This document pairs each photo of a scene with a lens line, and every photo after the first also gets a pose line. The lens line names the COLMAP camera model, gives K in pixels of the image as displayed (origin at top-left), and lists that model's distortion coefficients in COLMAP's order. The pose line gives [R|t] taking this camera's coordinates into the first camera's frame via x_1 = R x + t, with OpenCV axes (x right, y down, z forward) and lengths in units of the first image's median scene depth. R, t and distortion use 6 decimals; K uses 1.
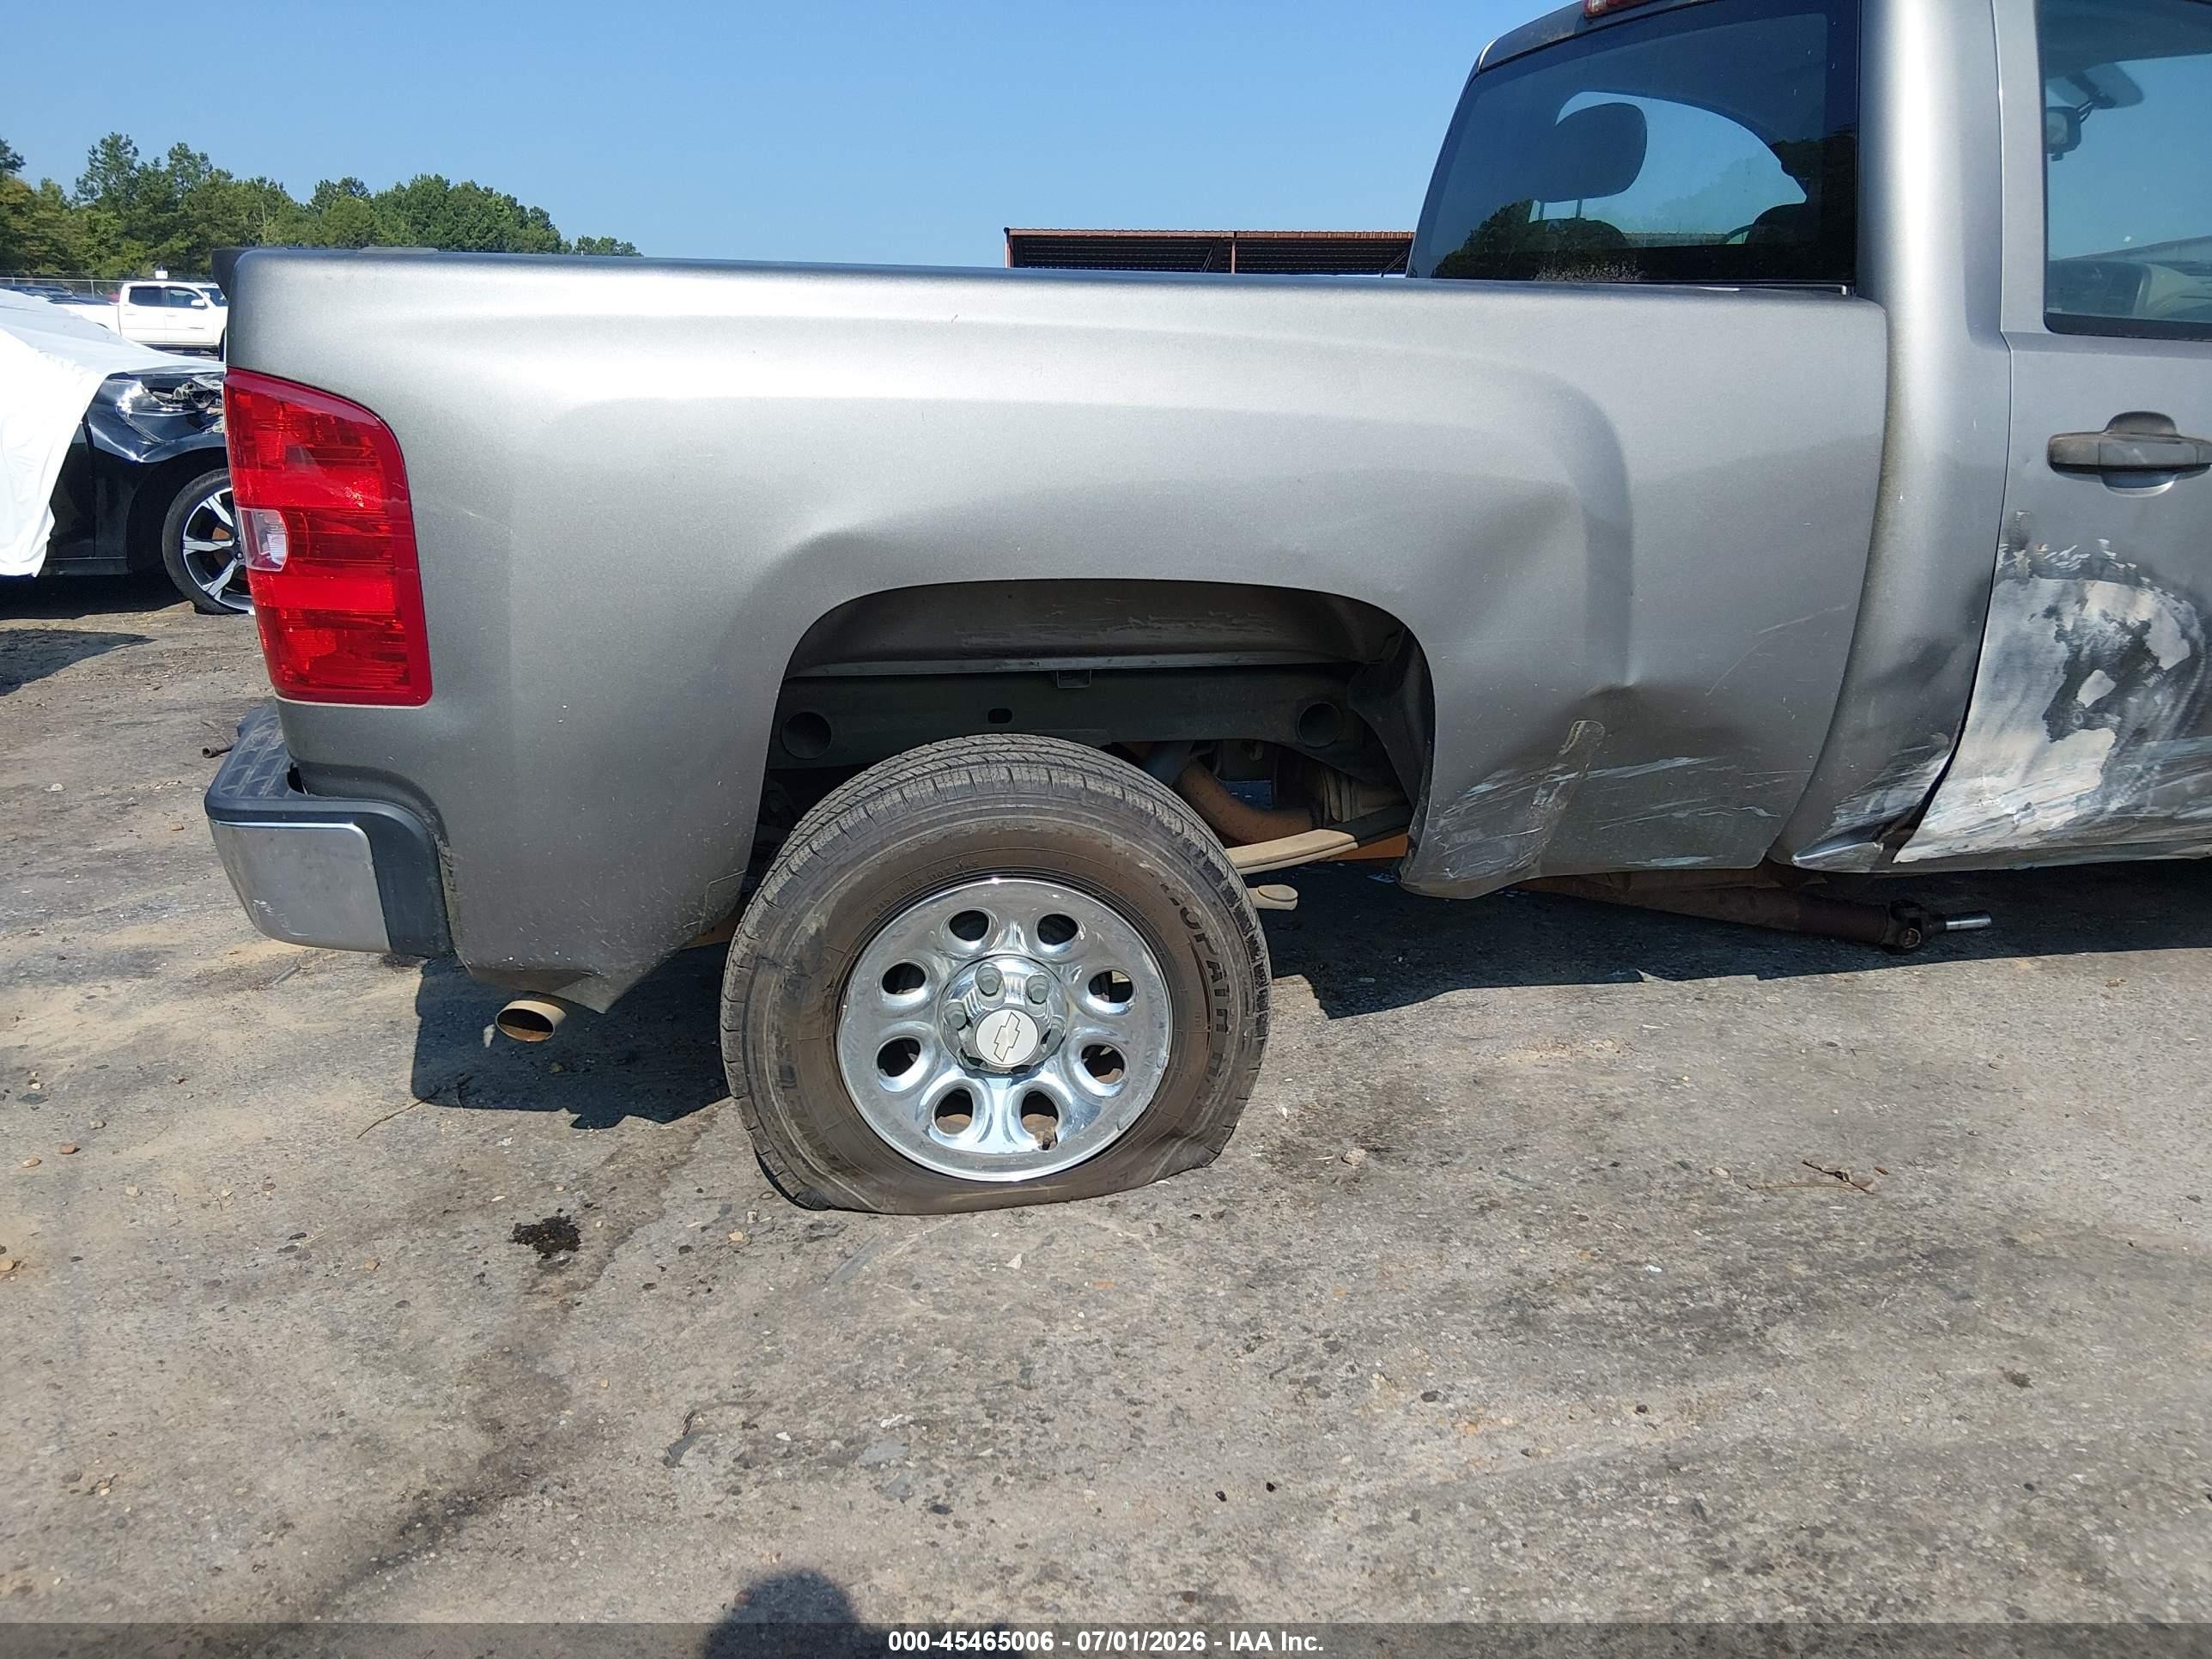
lens RADIAL K [[1685.0, 0, 1103.0], [0, 1685.0, 804.6], [0, 0, 1]] dist [0.103337, -0.182389]
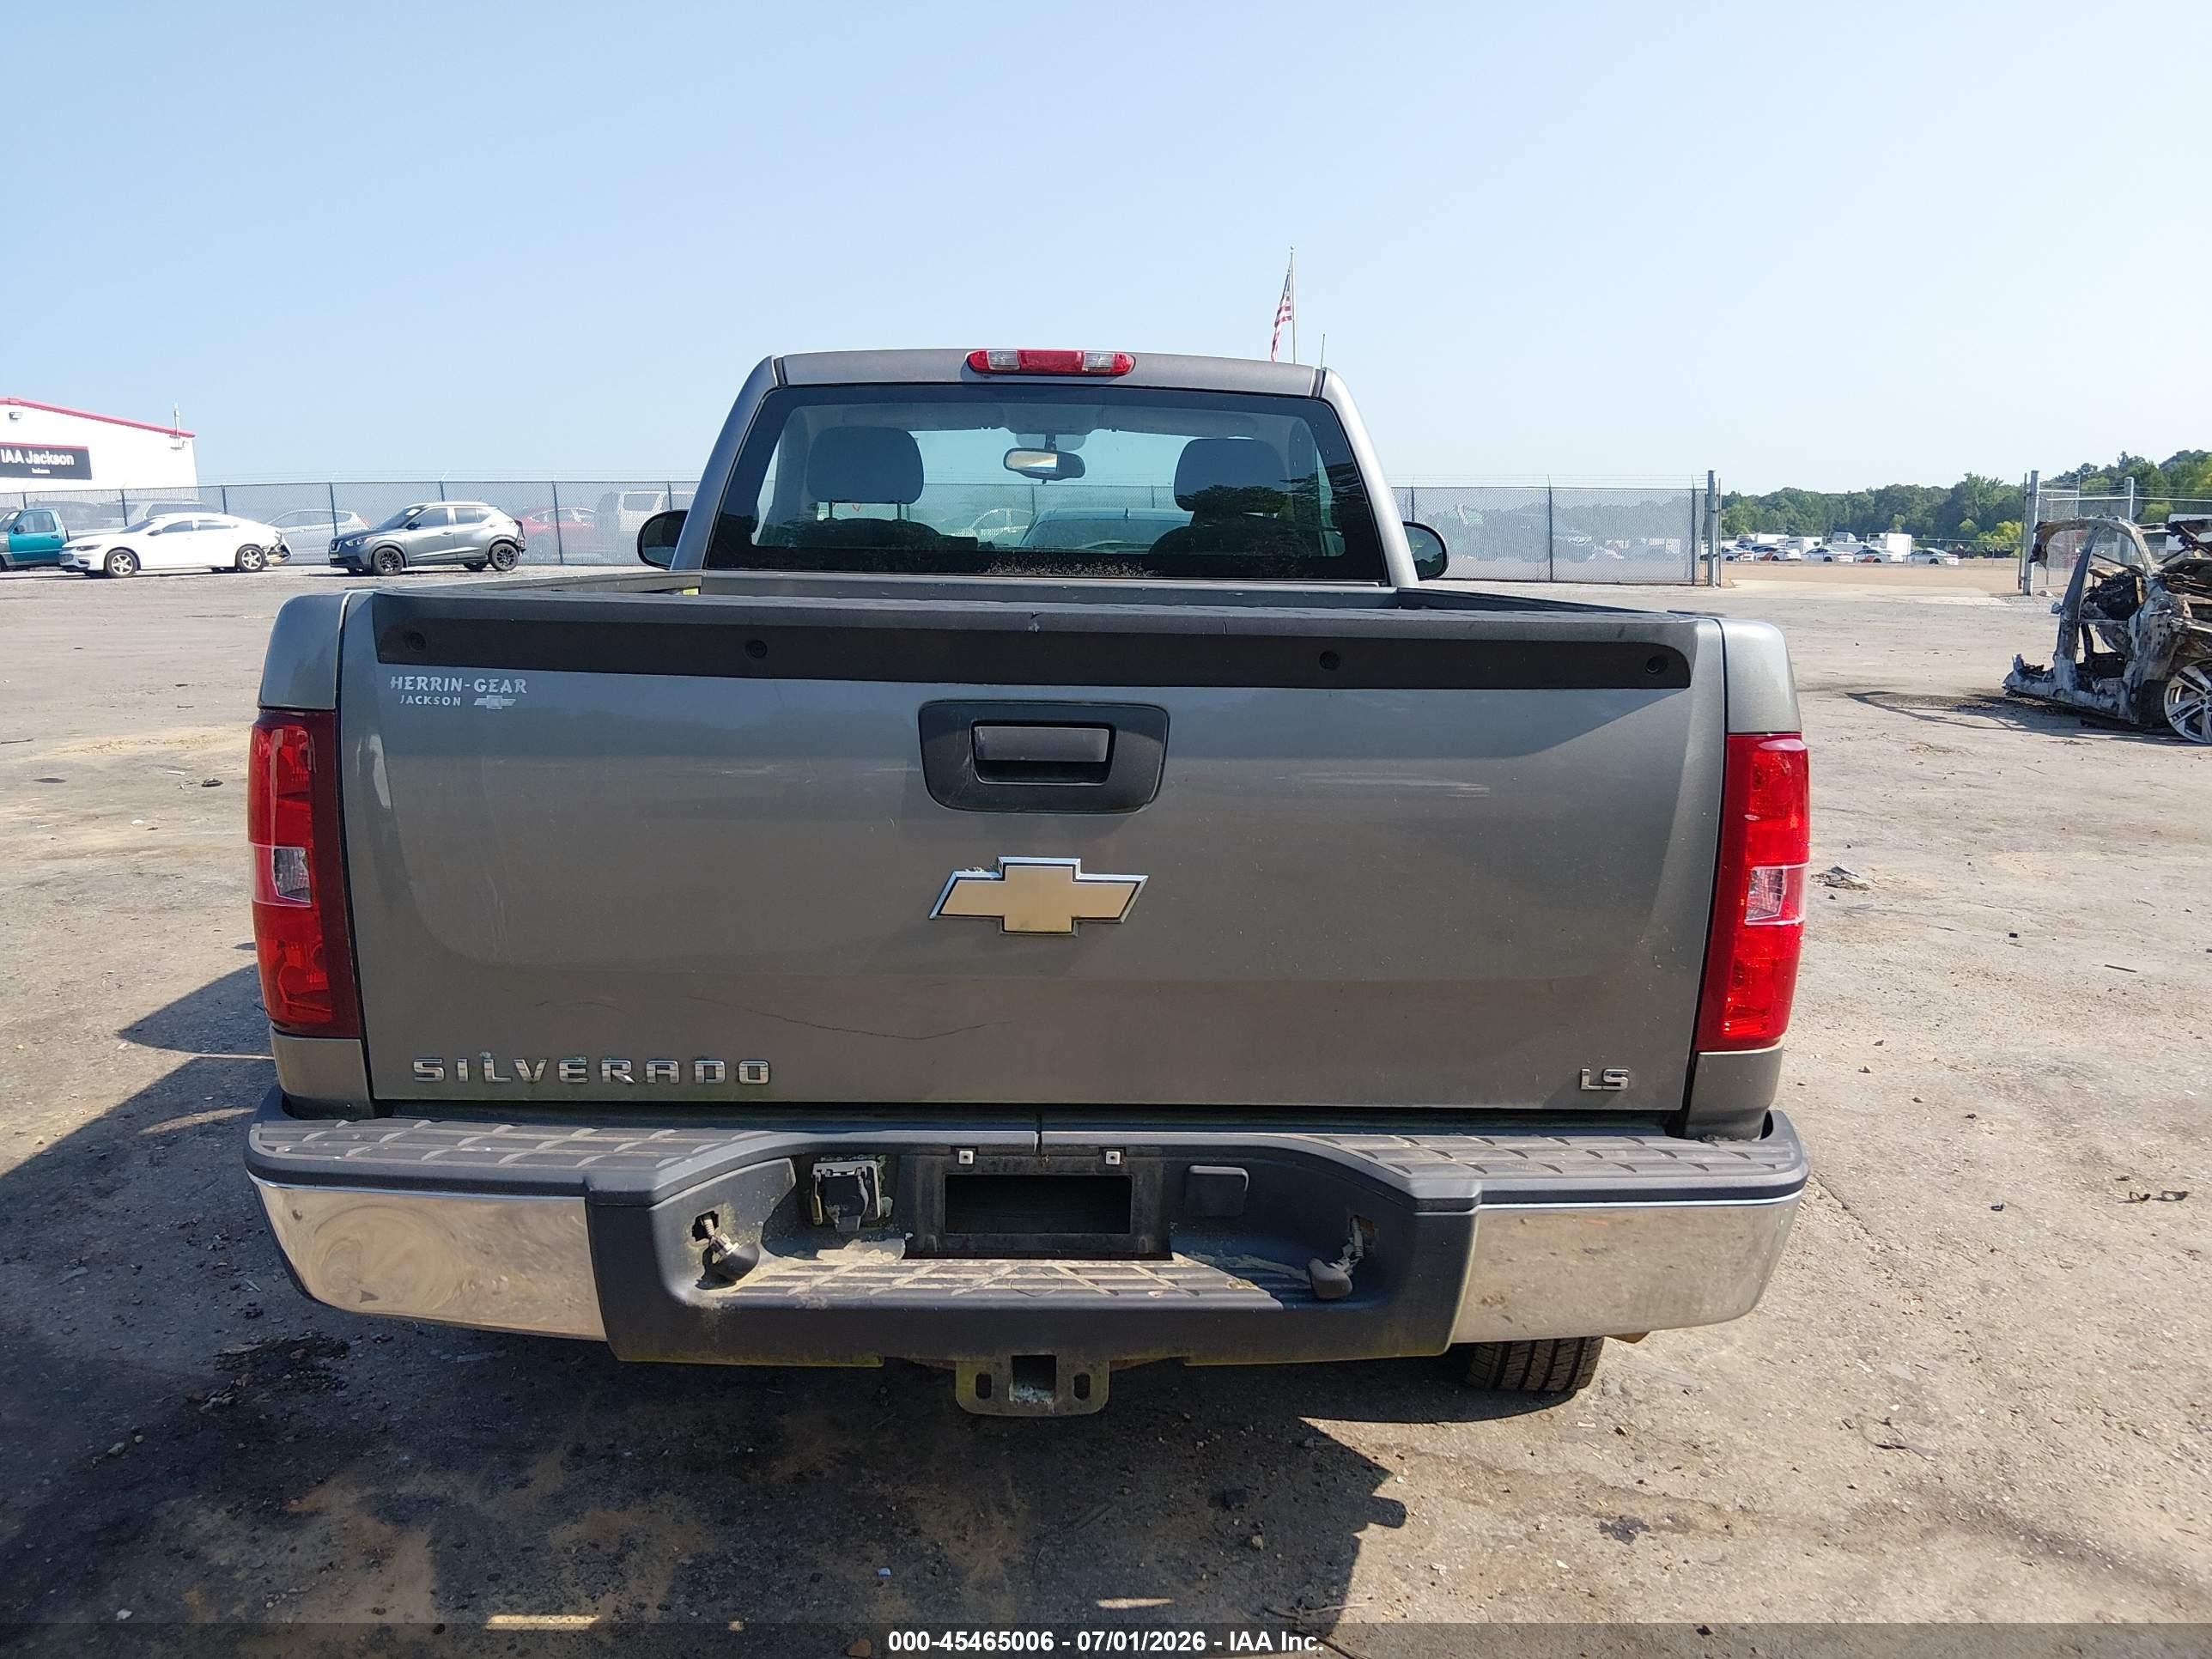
lens RADIAL K [[1685.0, 0, 1103.0], [0, 1685.0, 804.6], [0, 0, 1]] dist [0.103337, -0.182389]
pose [[0.185821, -0.164972, 0.968635, -1.253980], [0.272248, 0.955854, 0.110568, -0.347921], [-0.944114, 0.243163, 0.222531, 0.926634]]
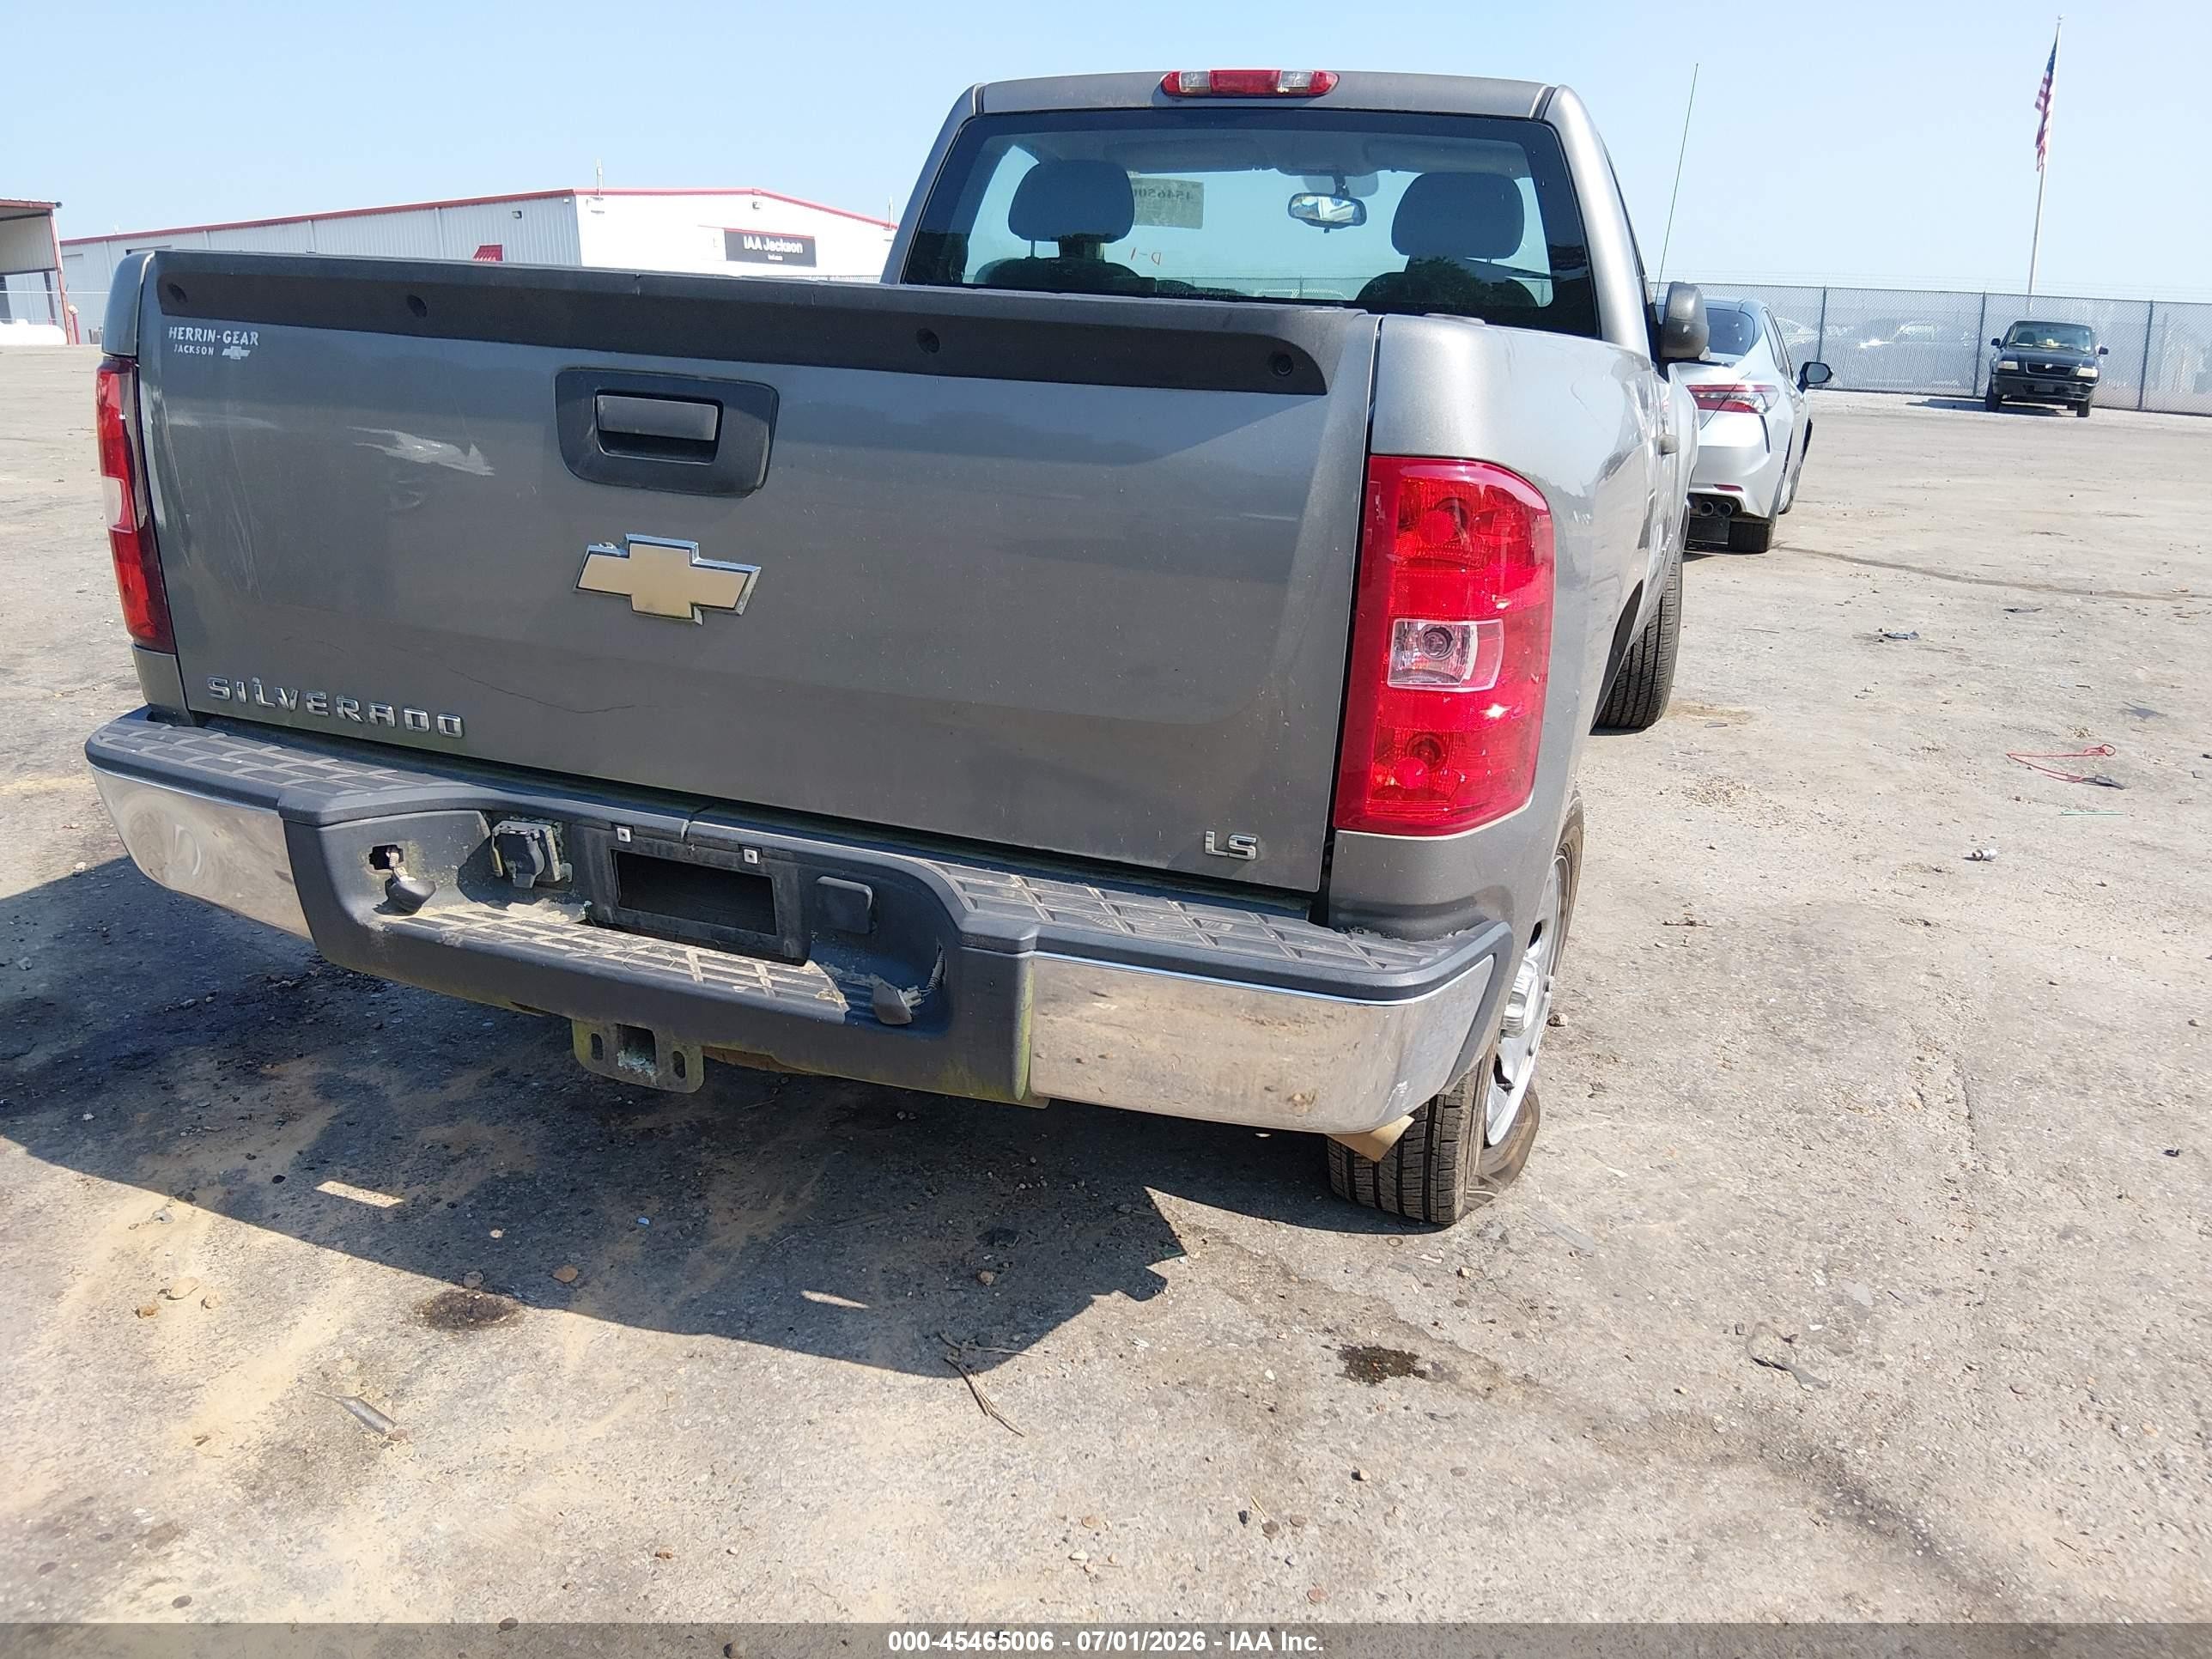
lens RADIAL K [[1671.8, 0, 1102.9], [0, 1671.8, 802.6], [0, 0, 1]] dist [0.133072, -0.238406]
pose [[0.540539, -0.219420, 0.812203, -1.048493], [0.205209, 0.970620, 0.125646, -0.184421], [-0.815909, 0.098755, 0.569684, 0.542589]]
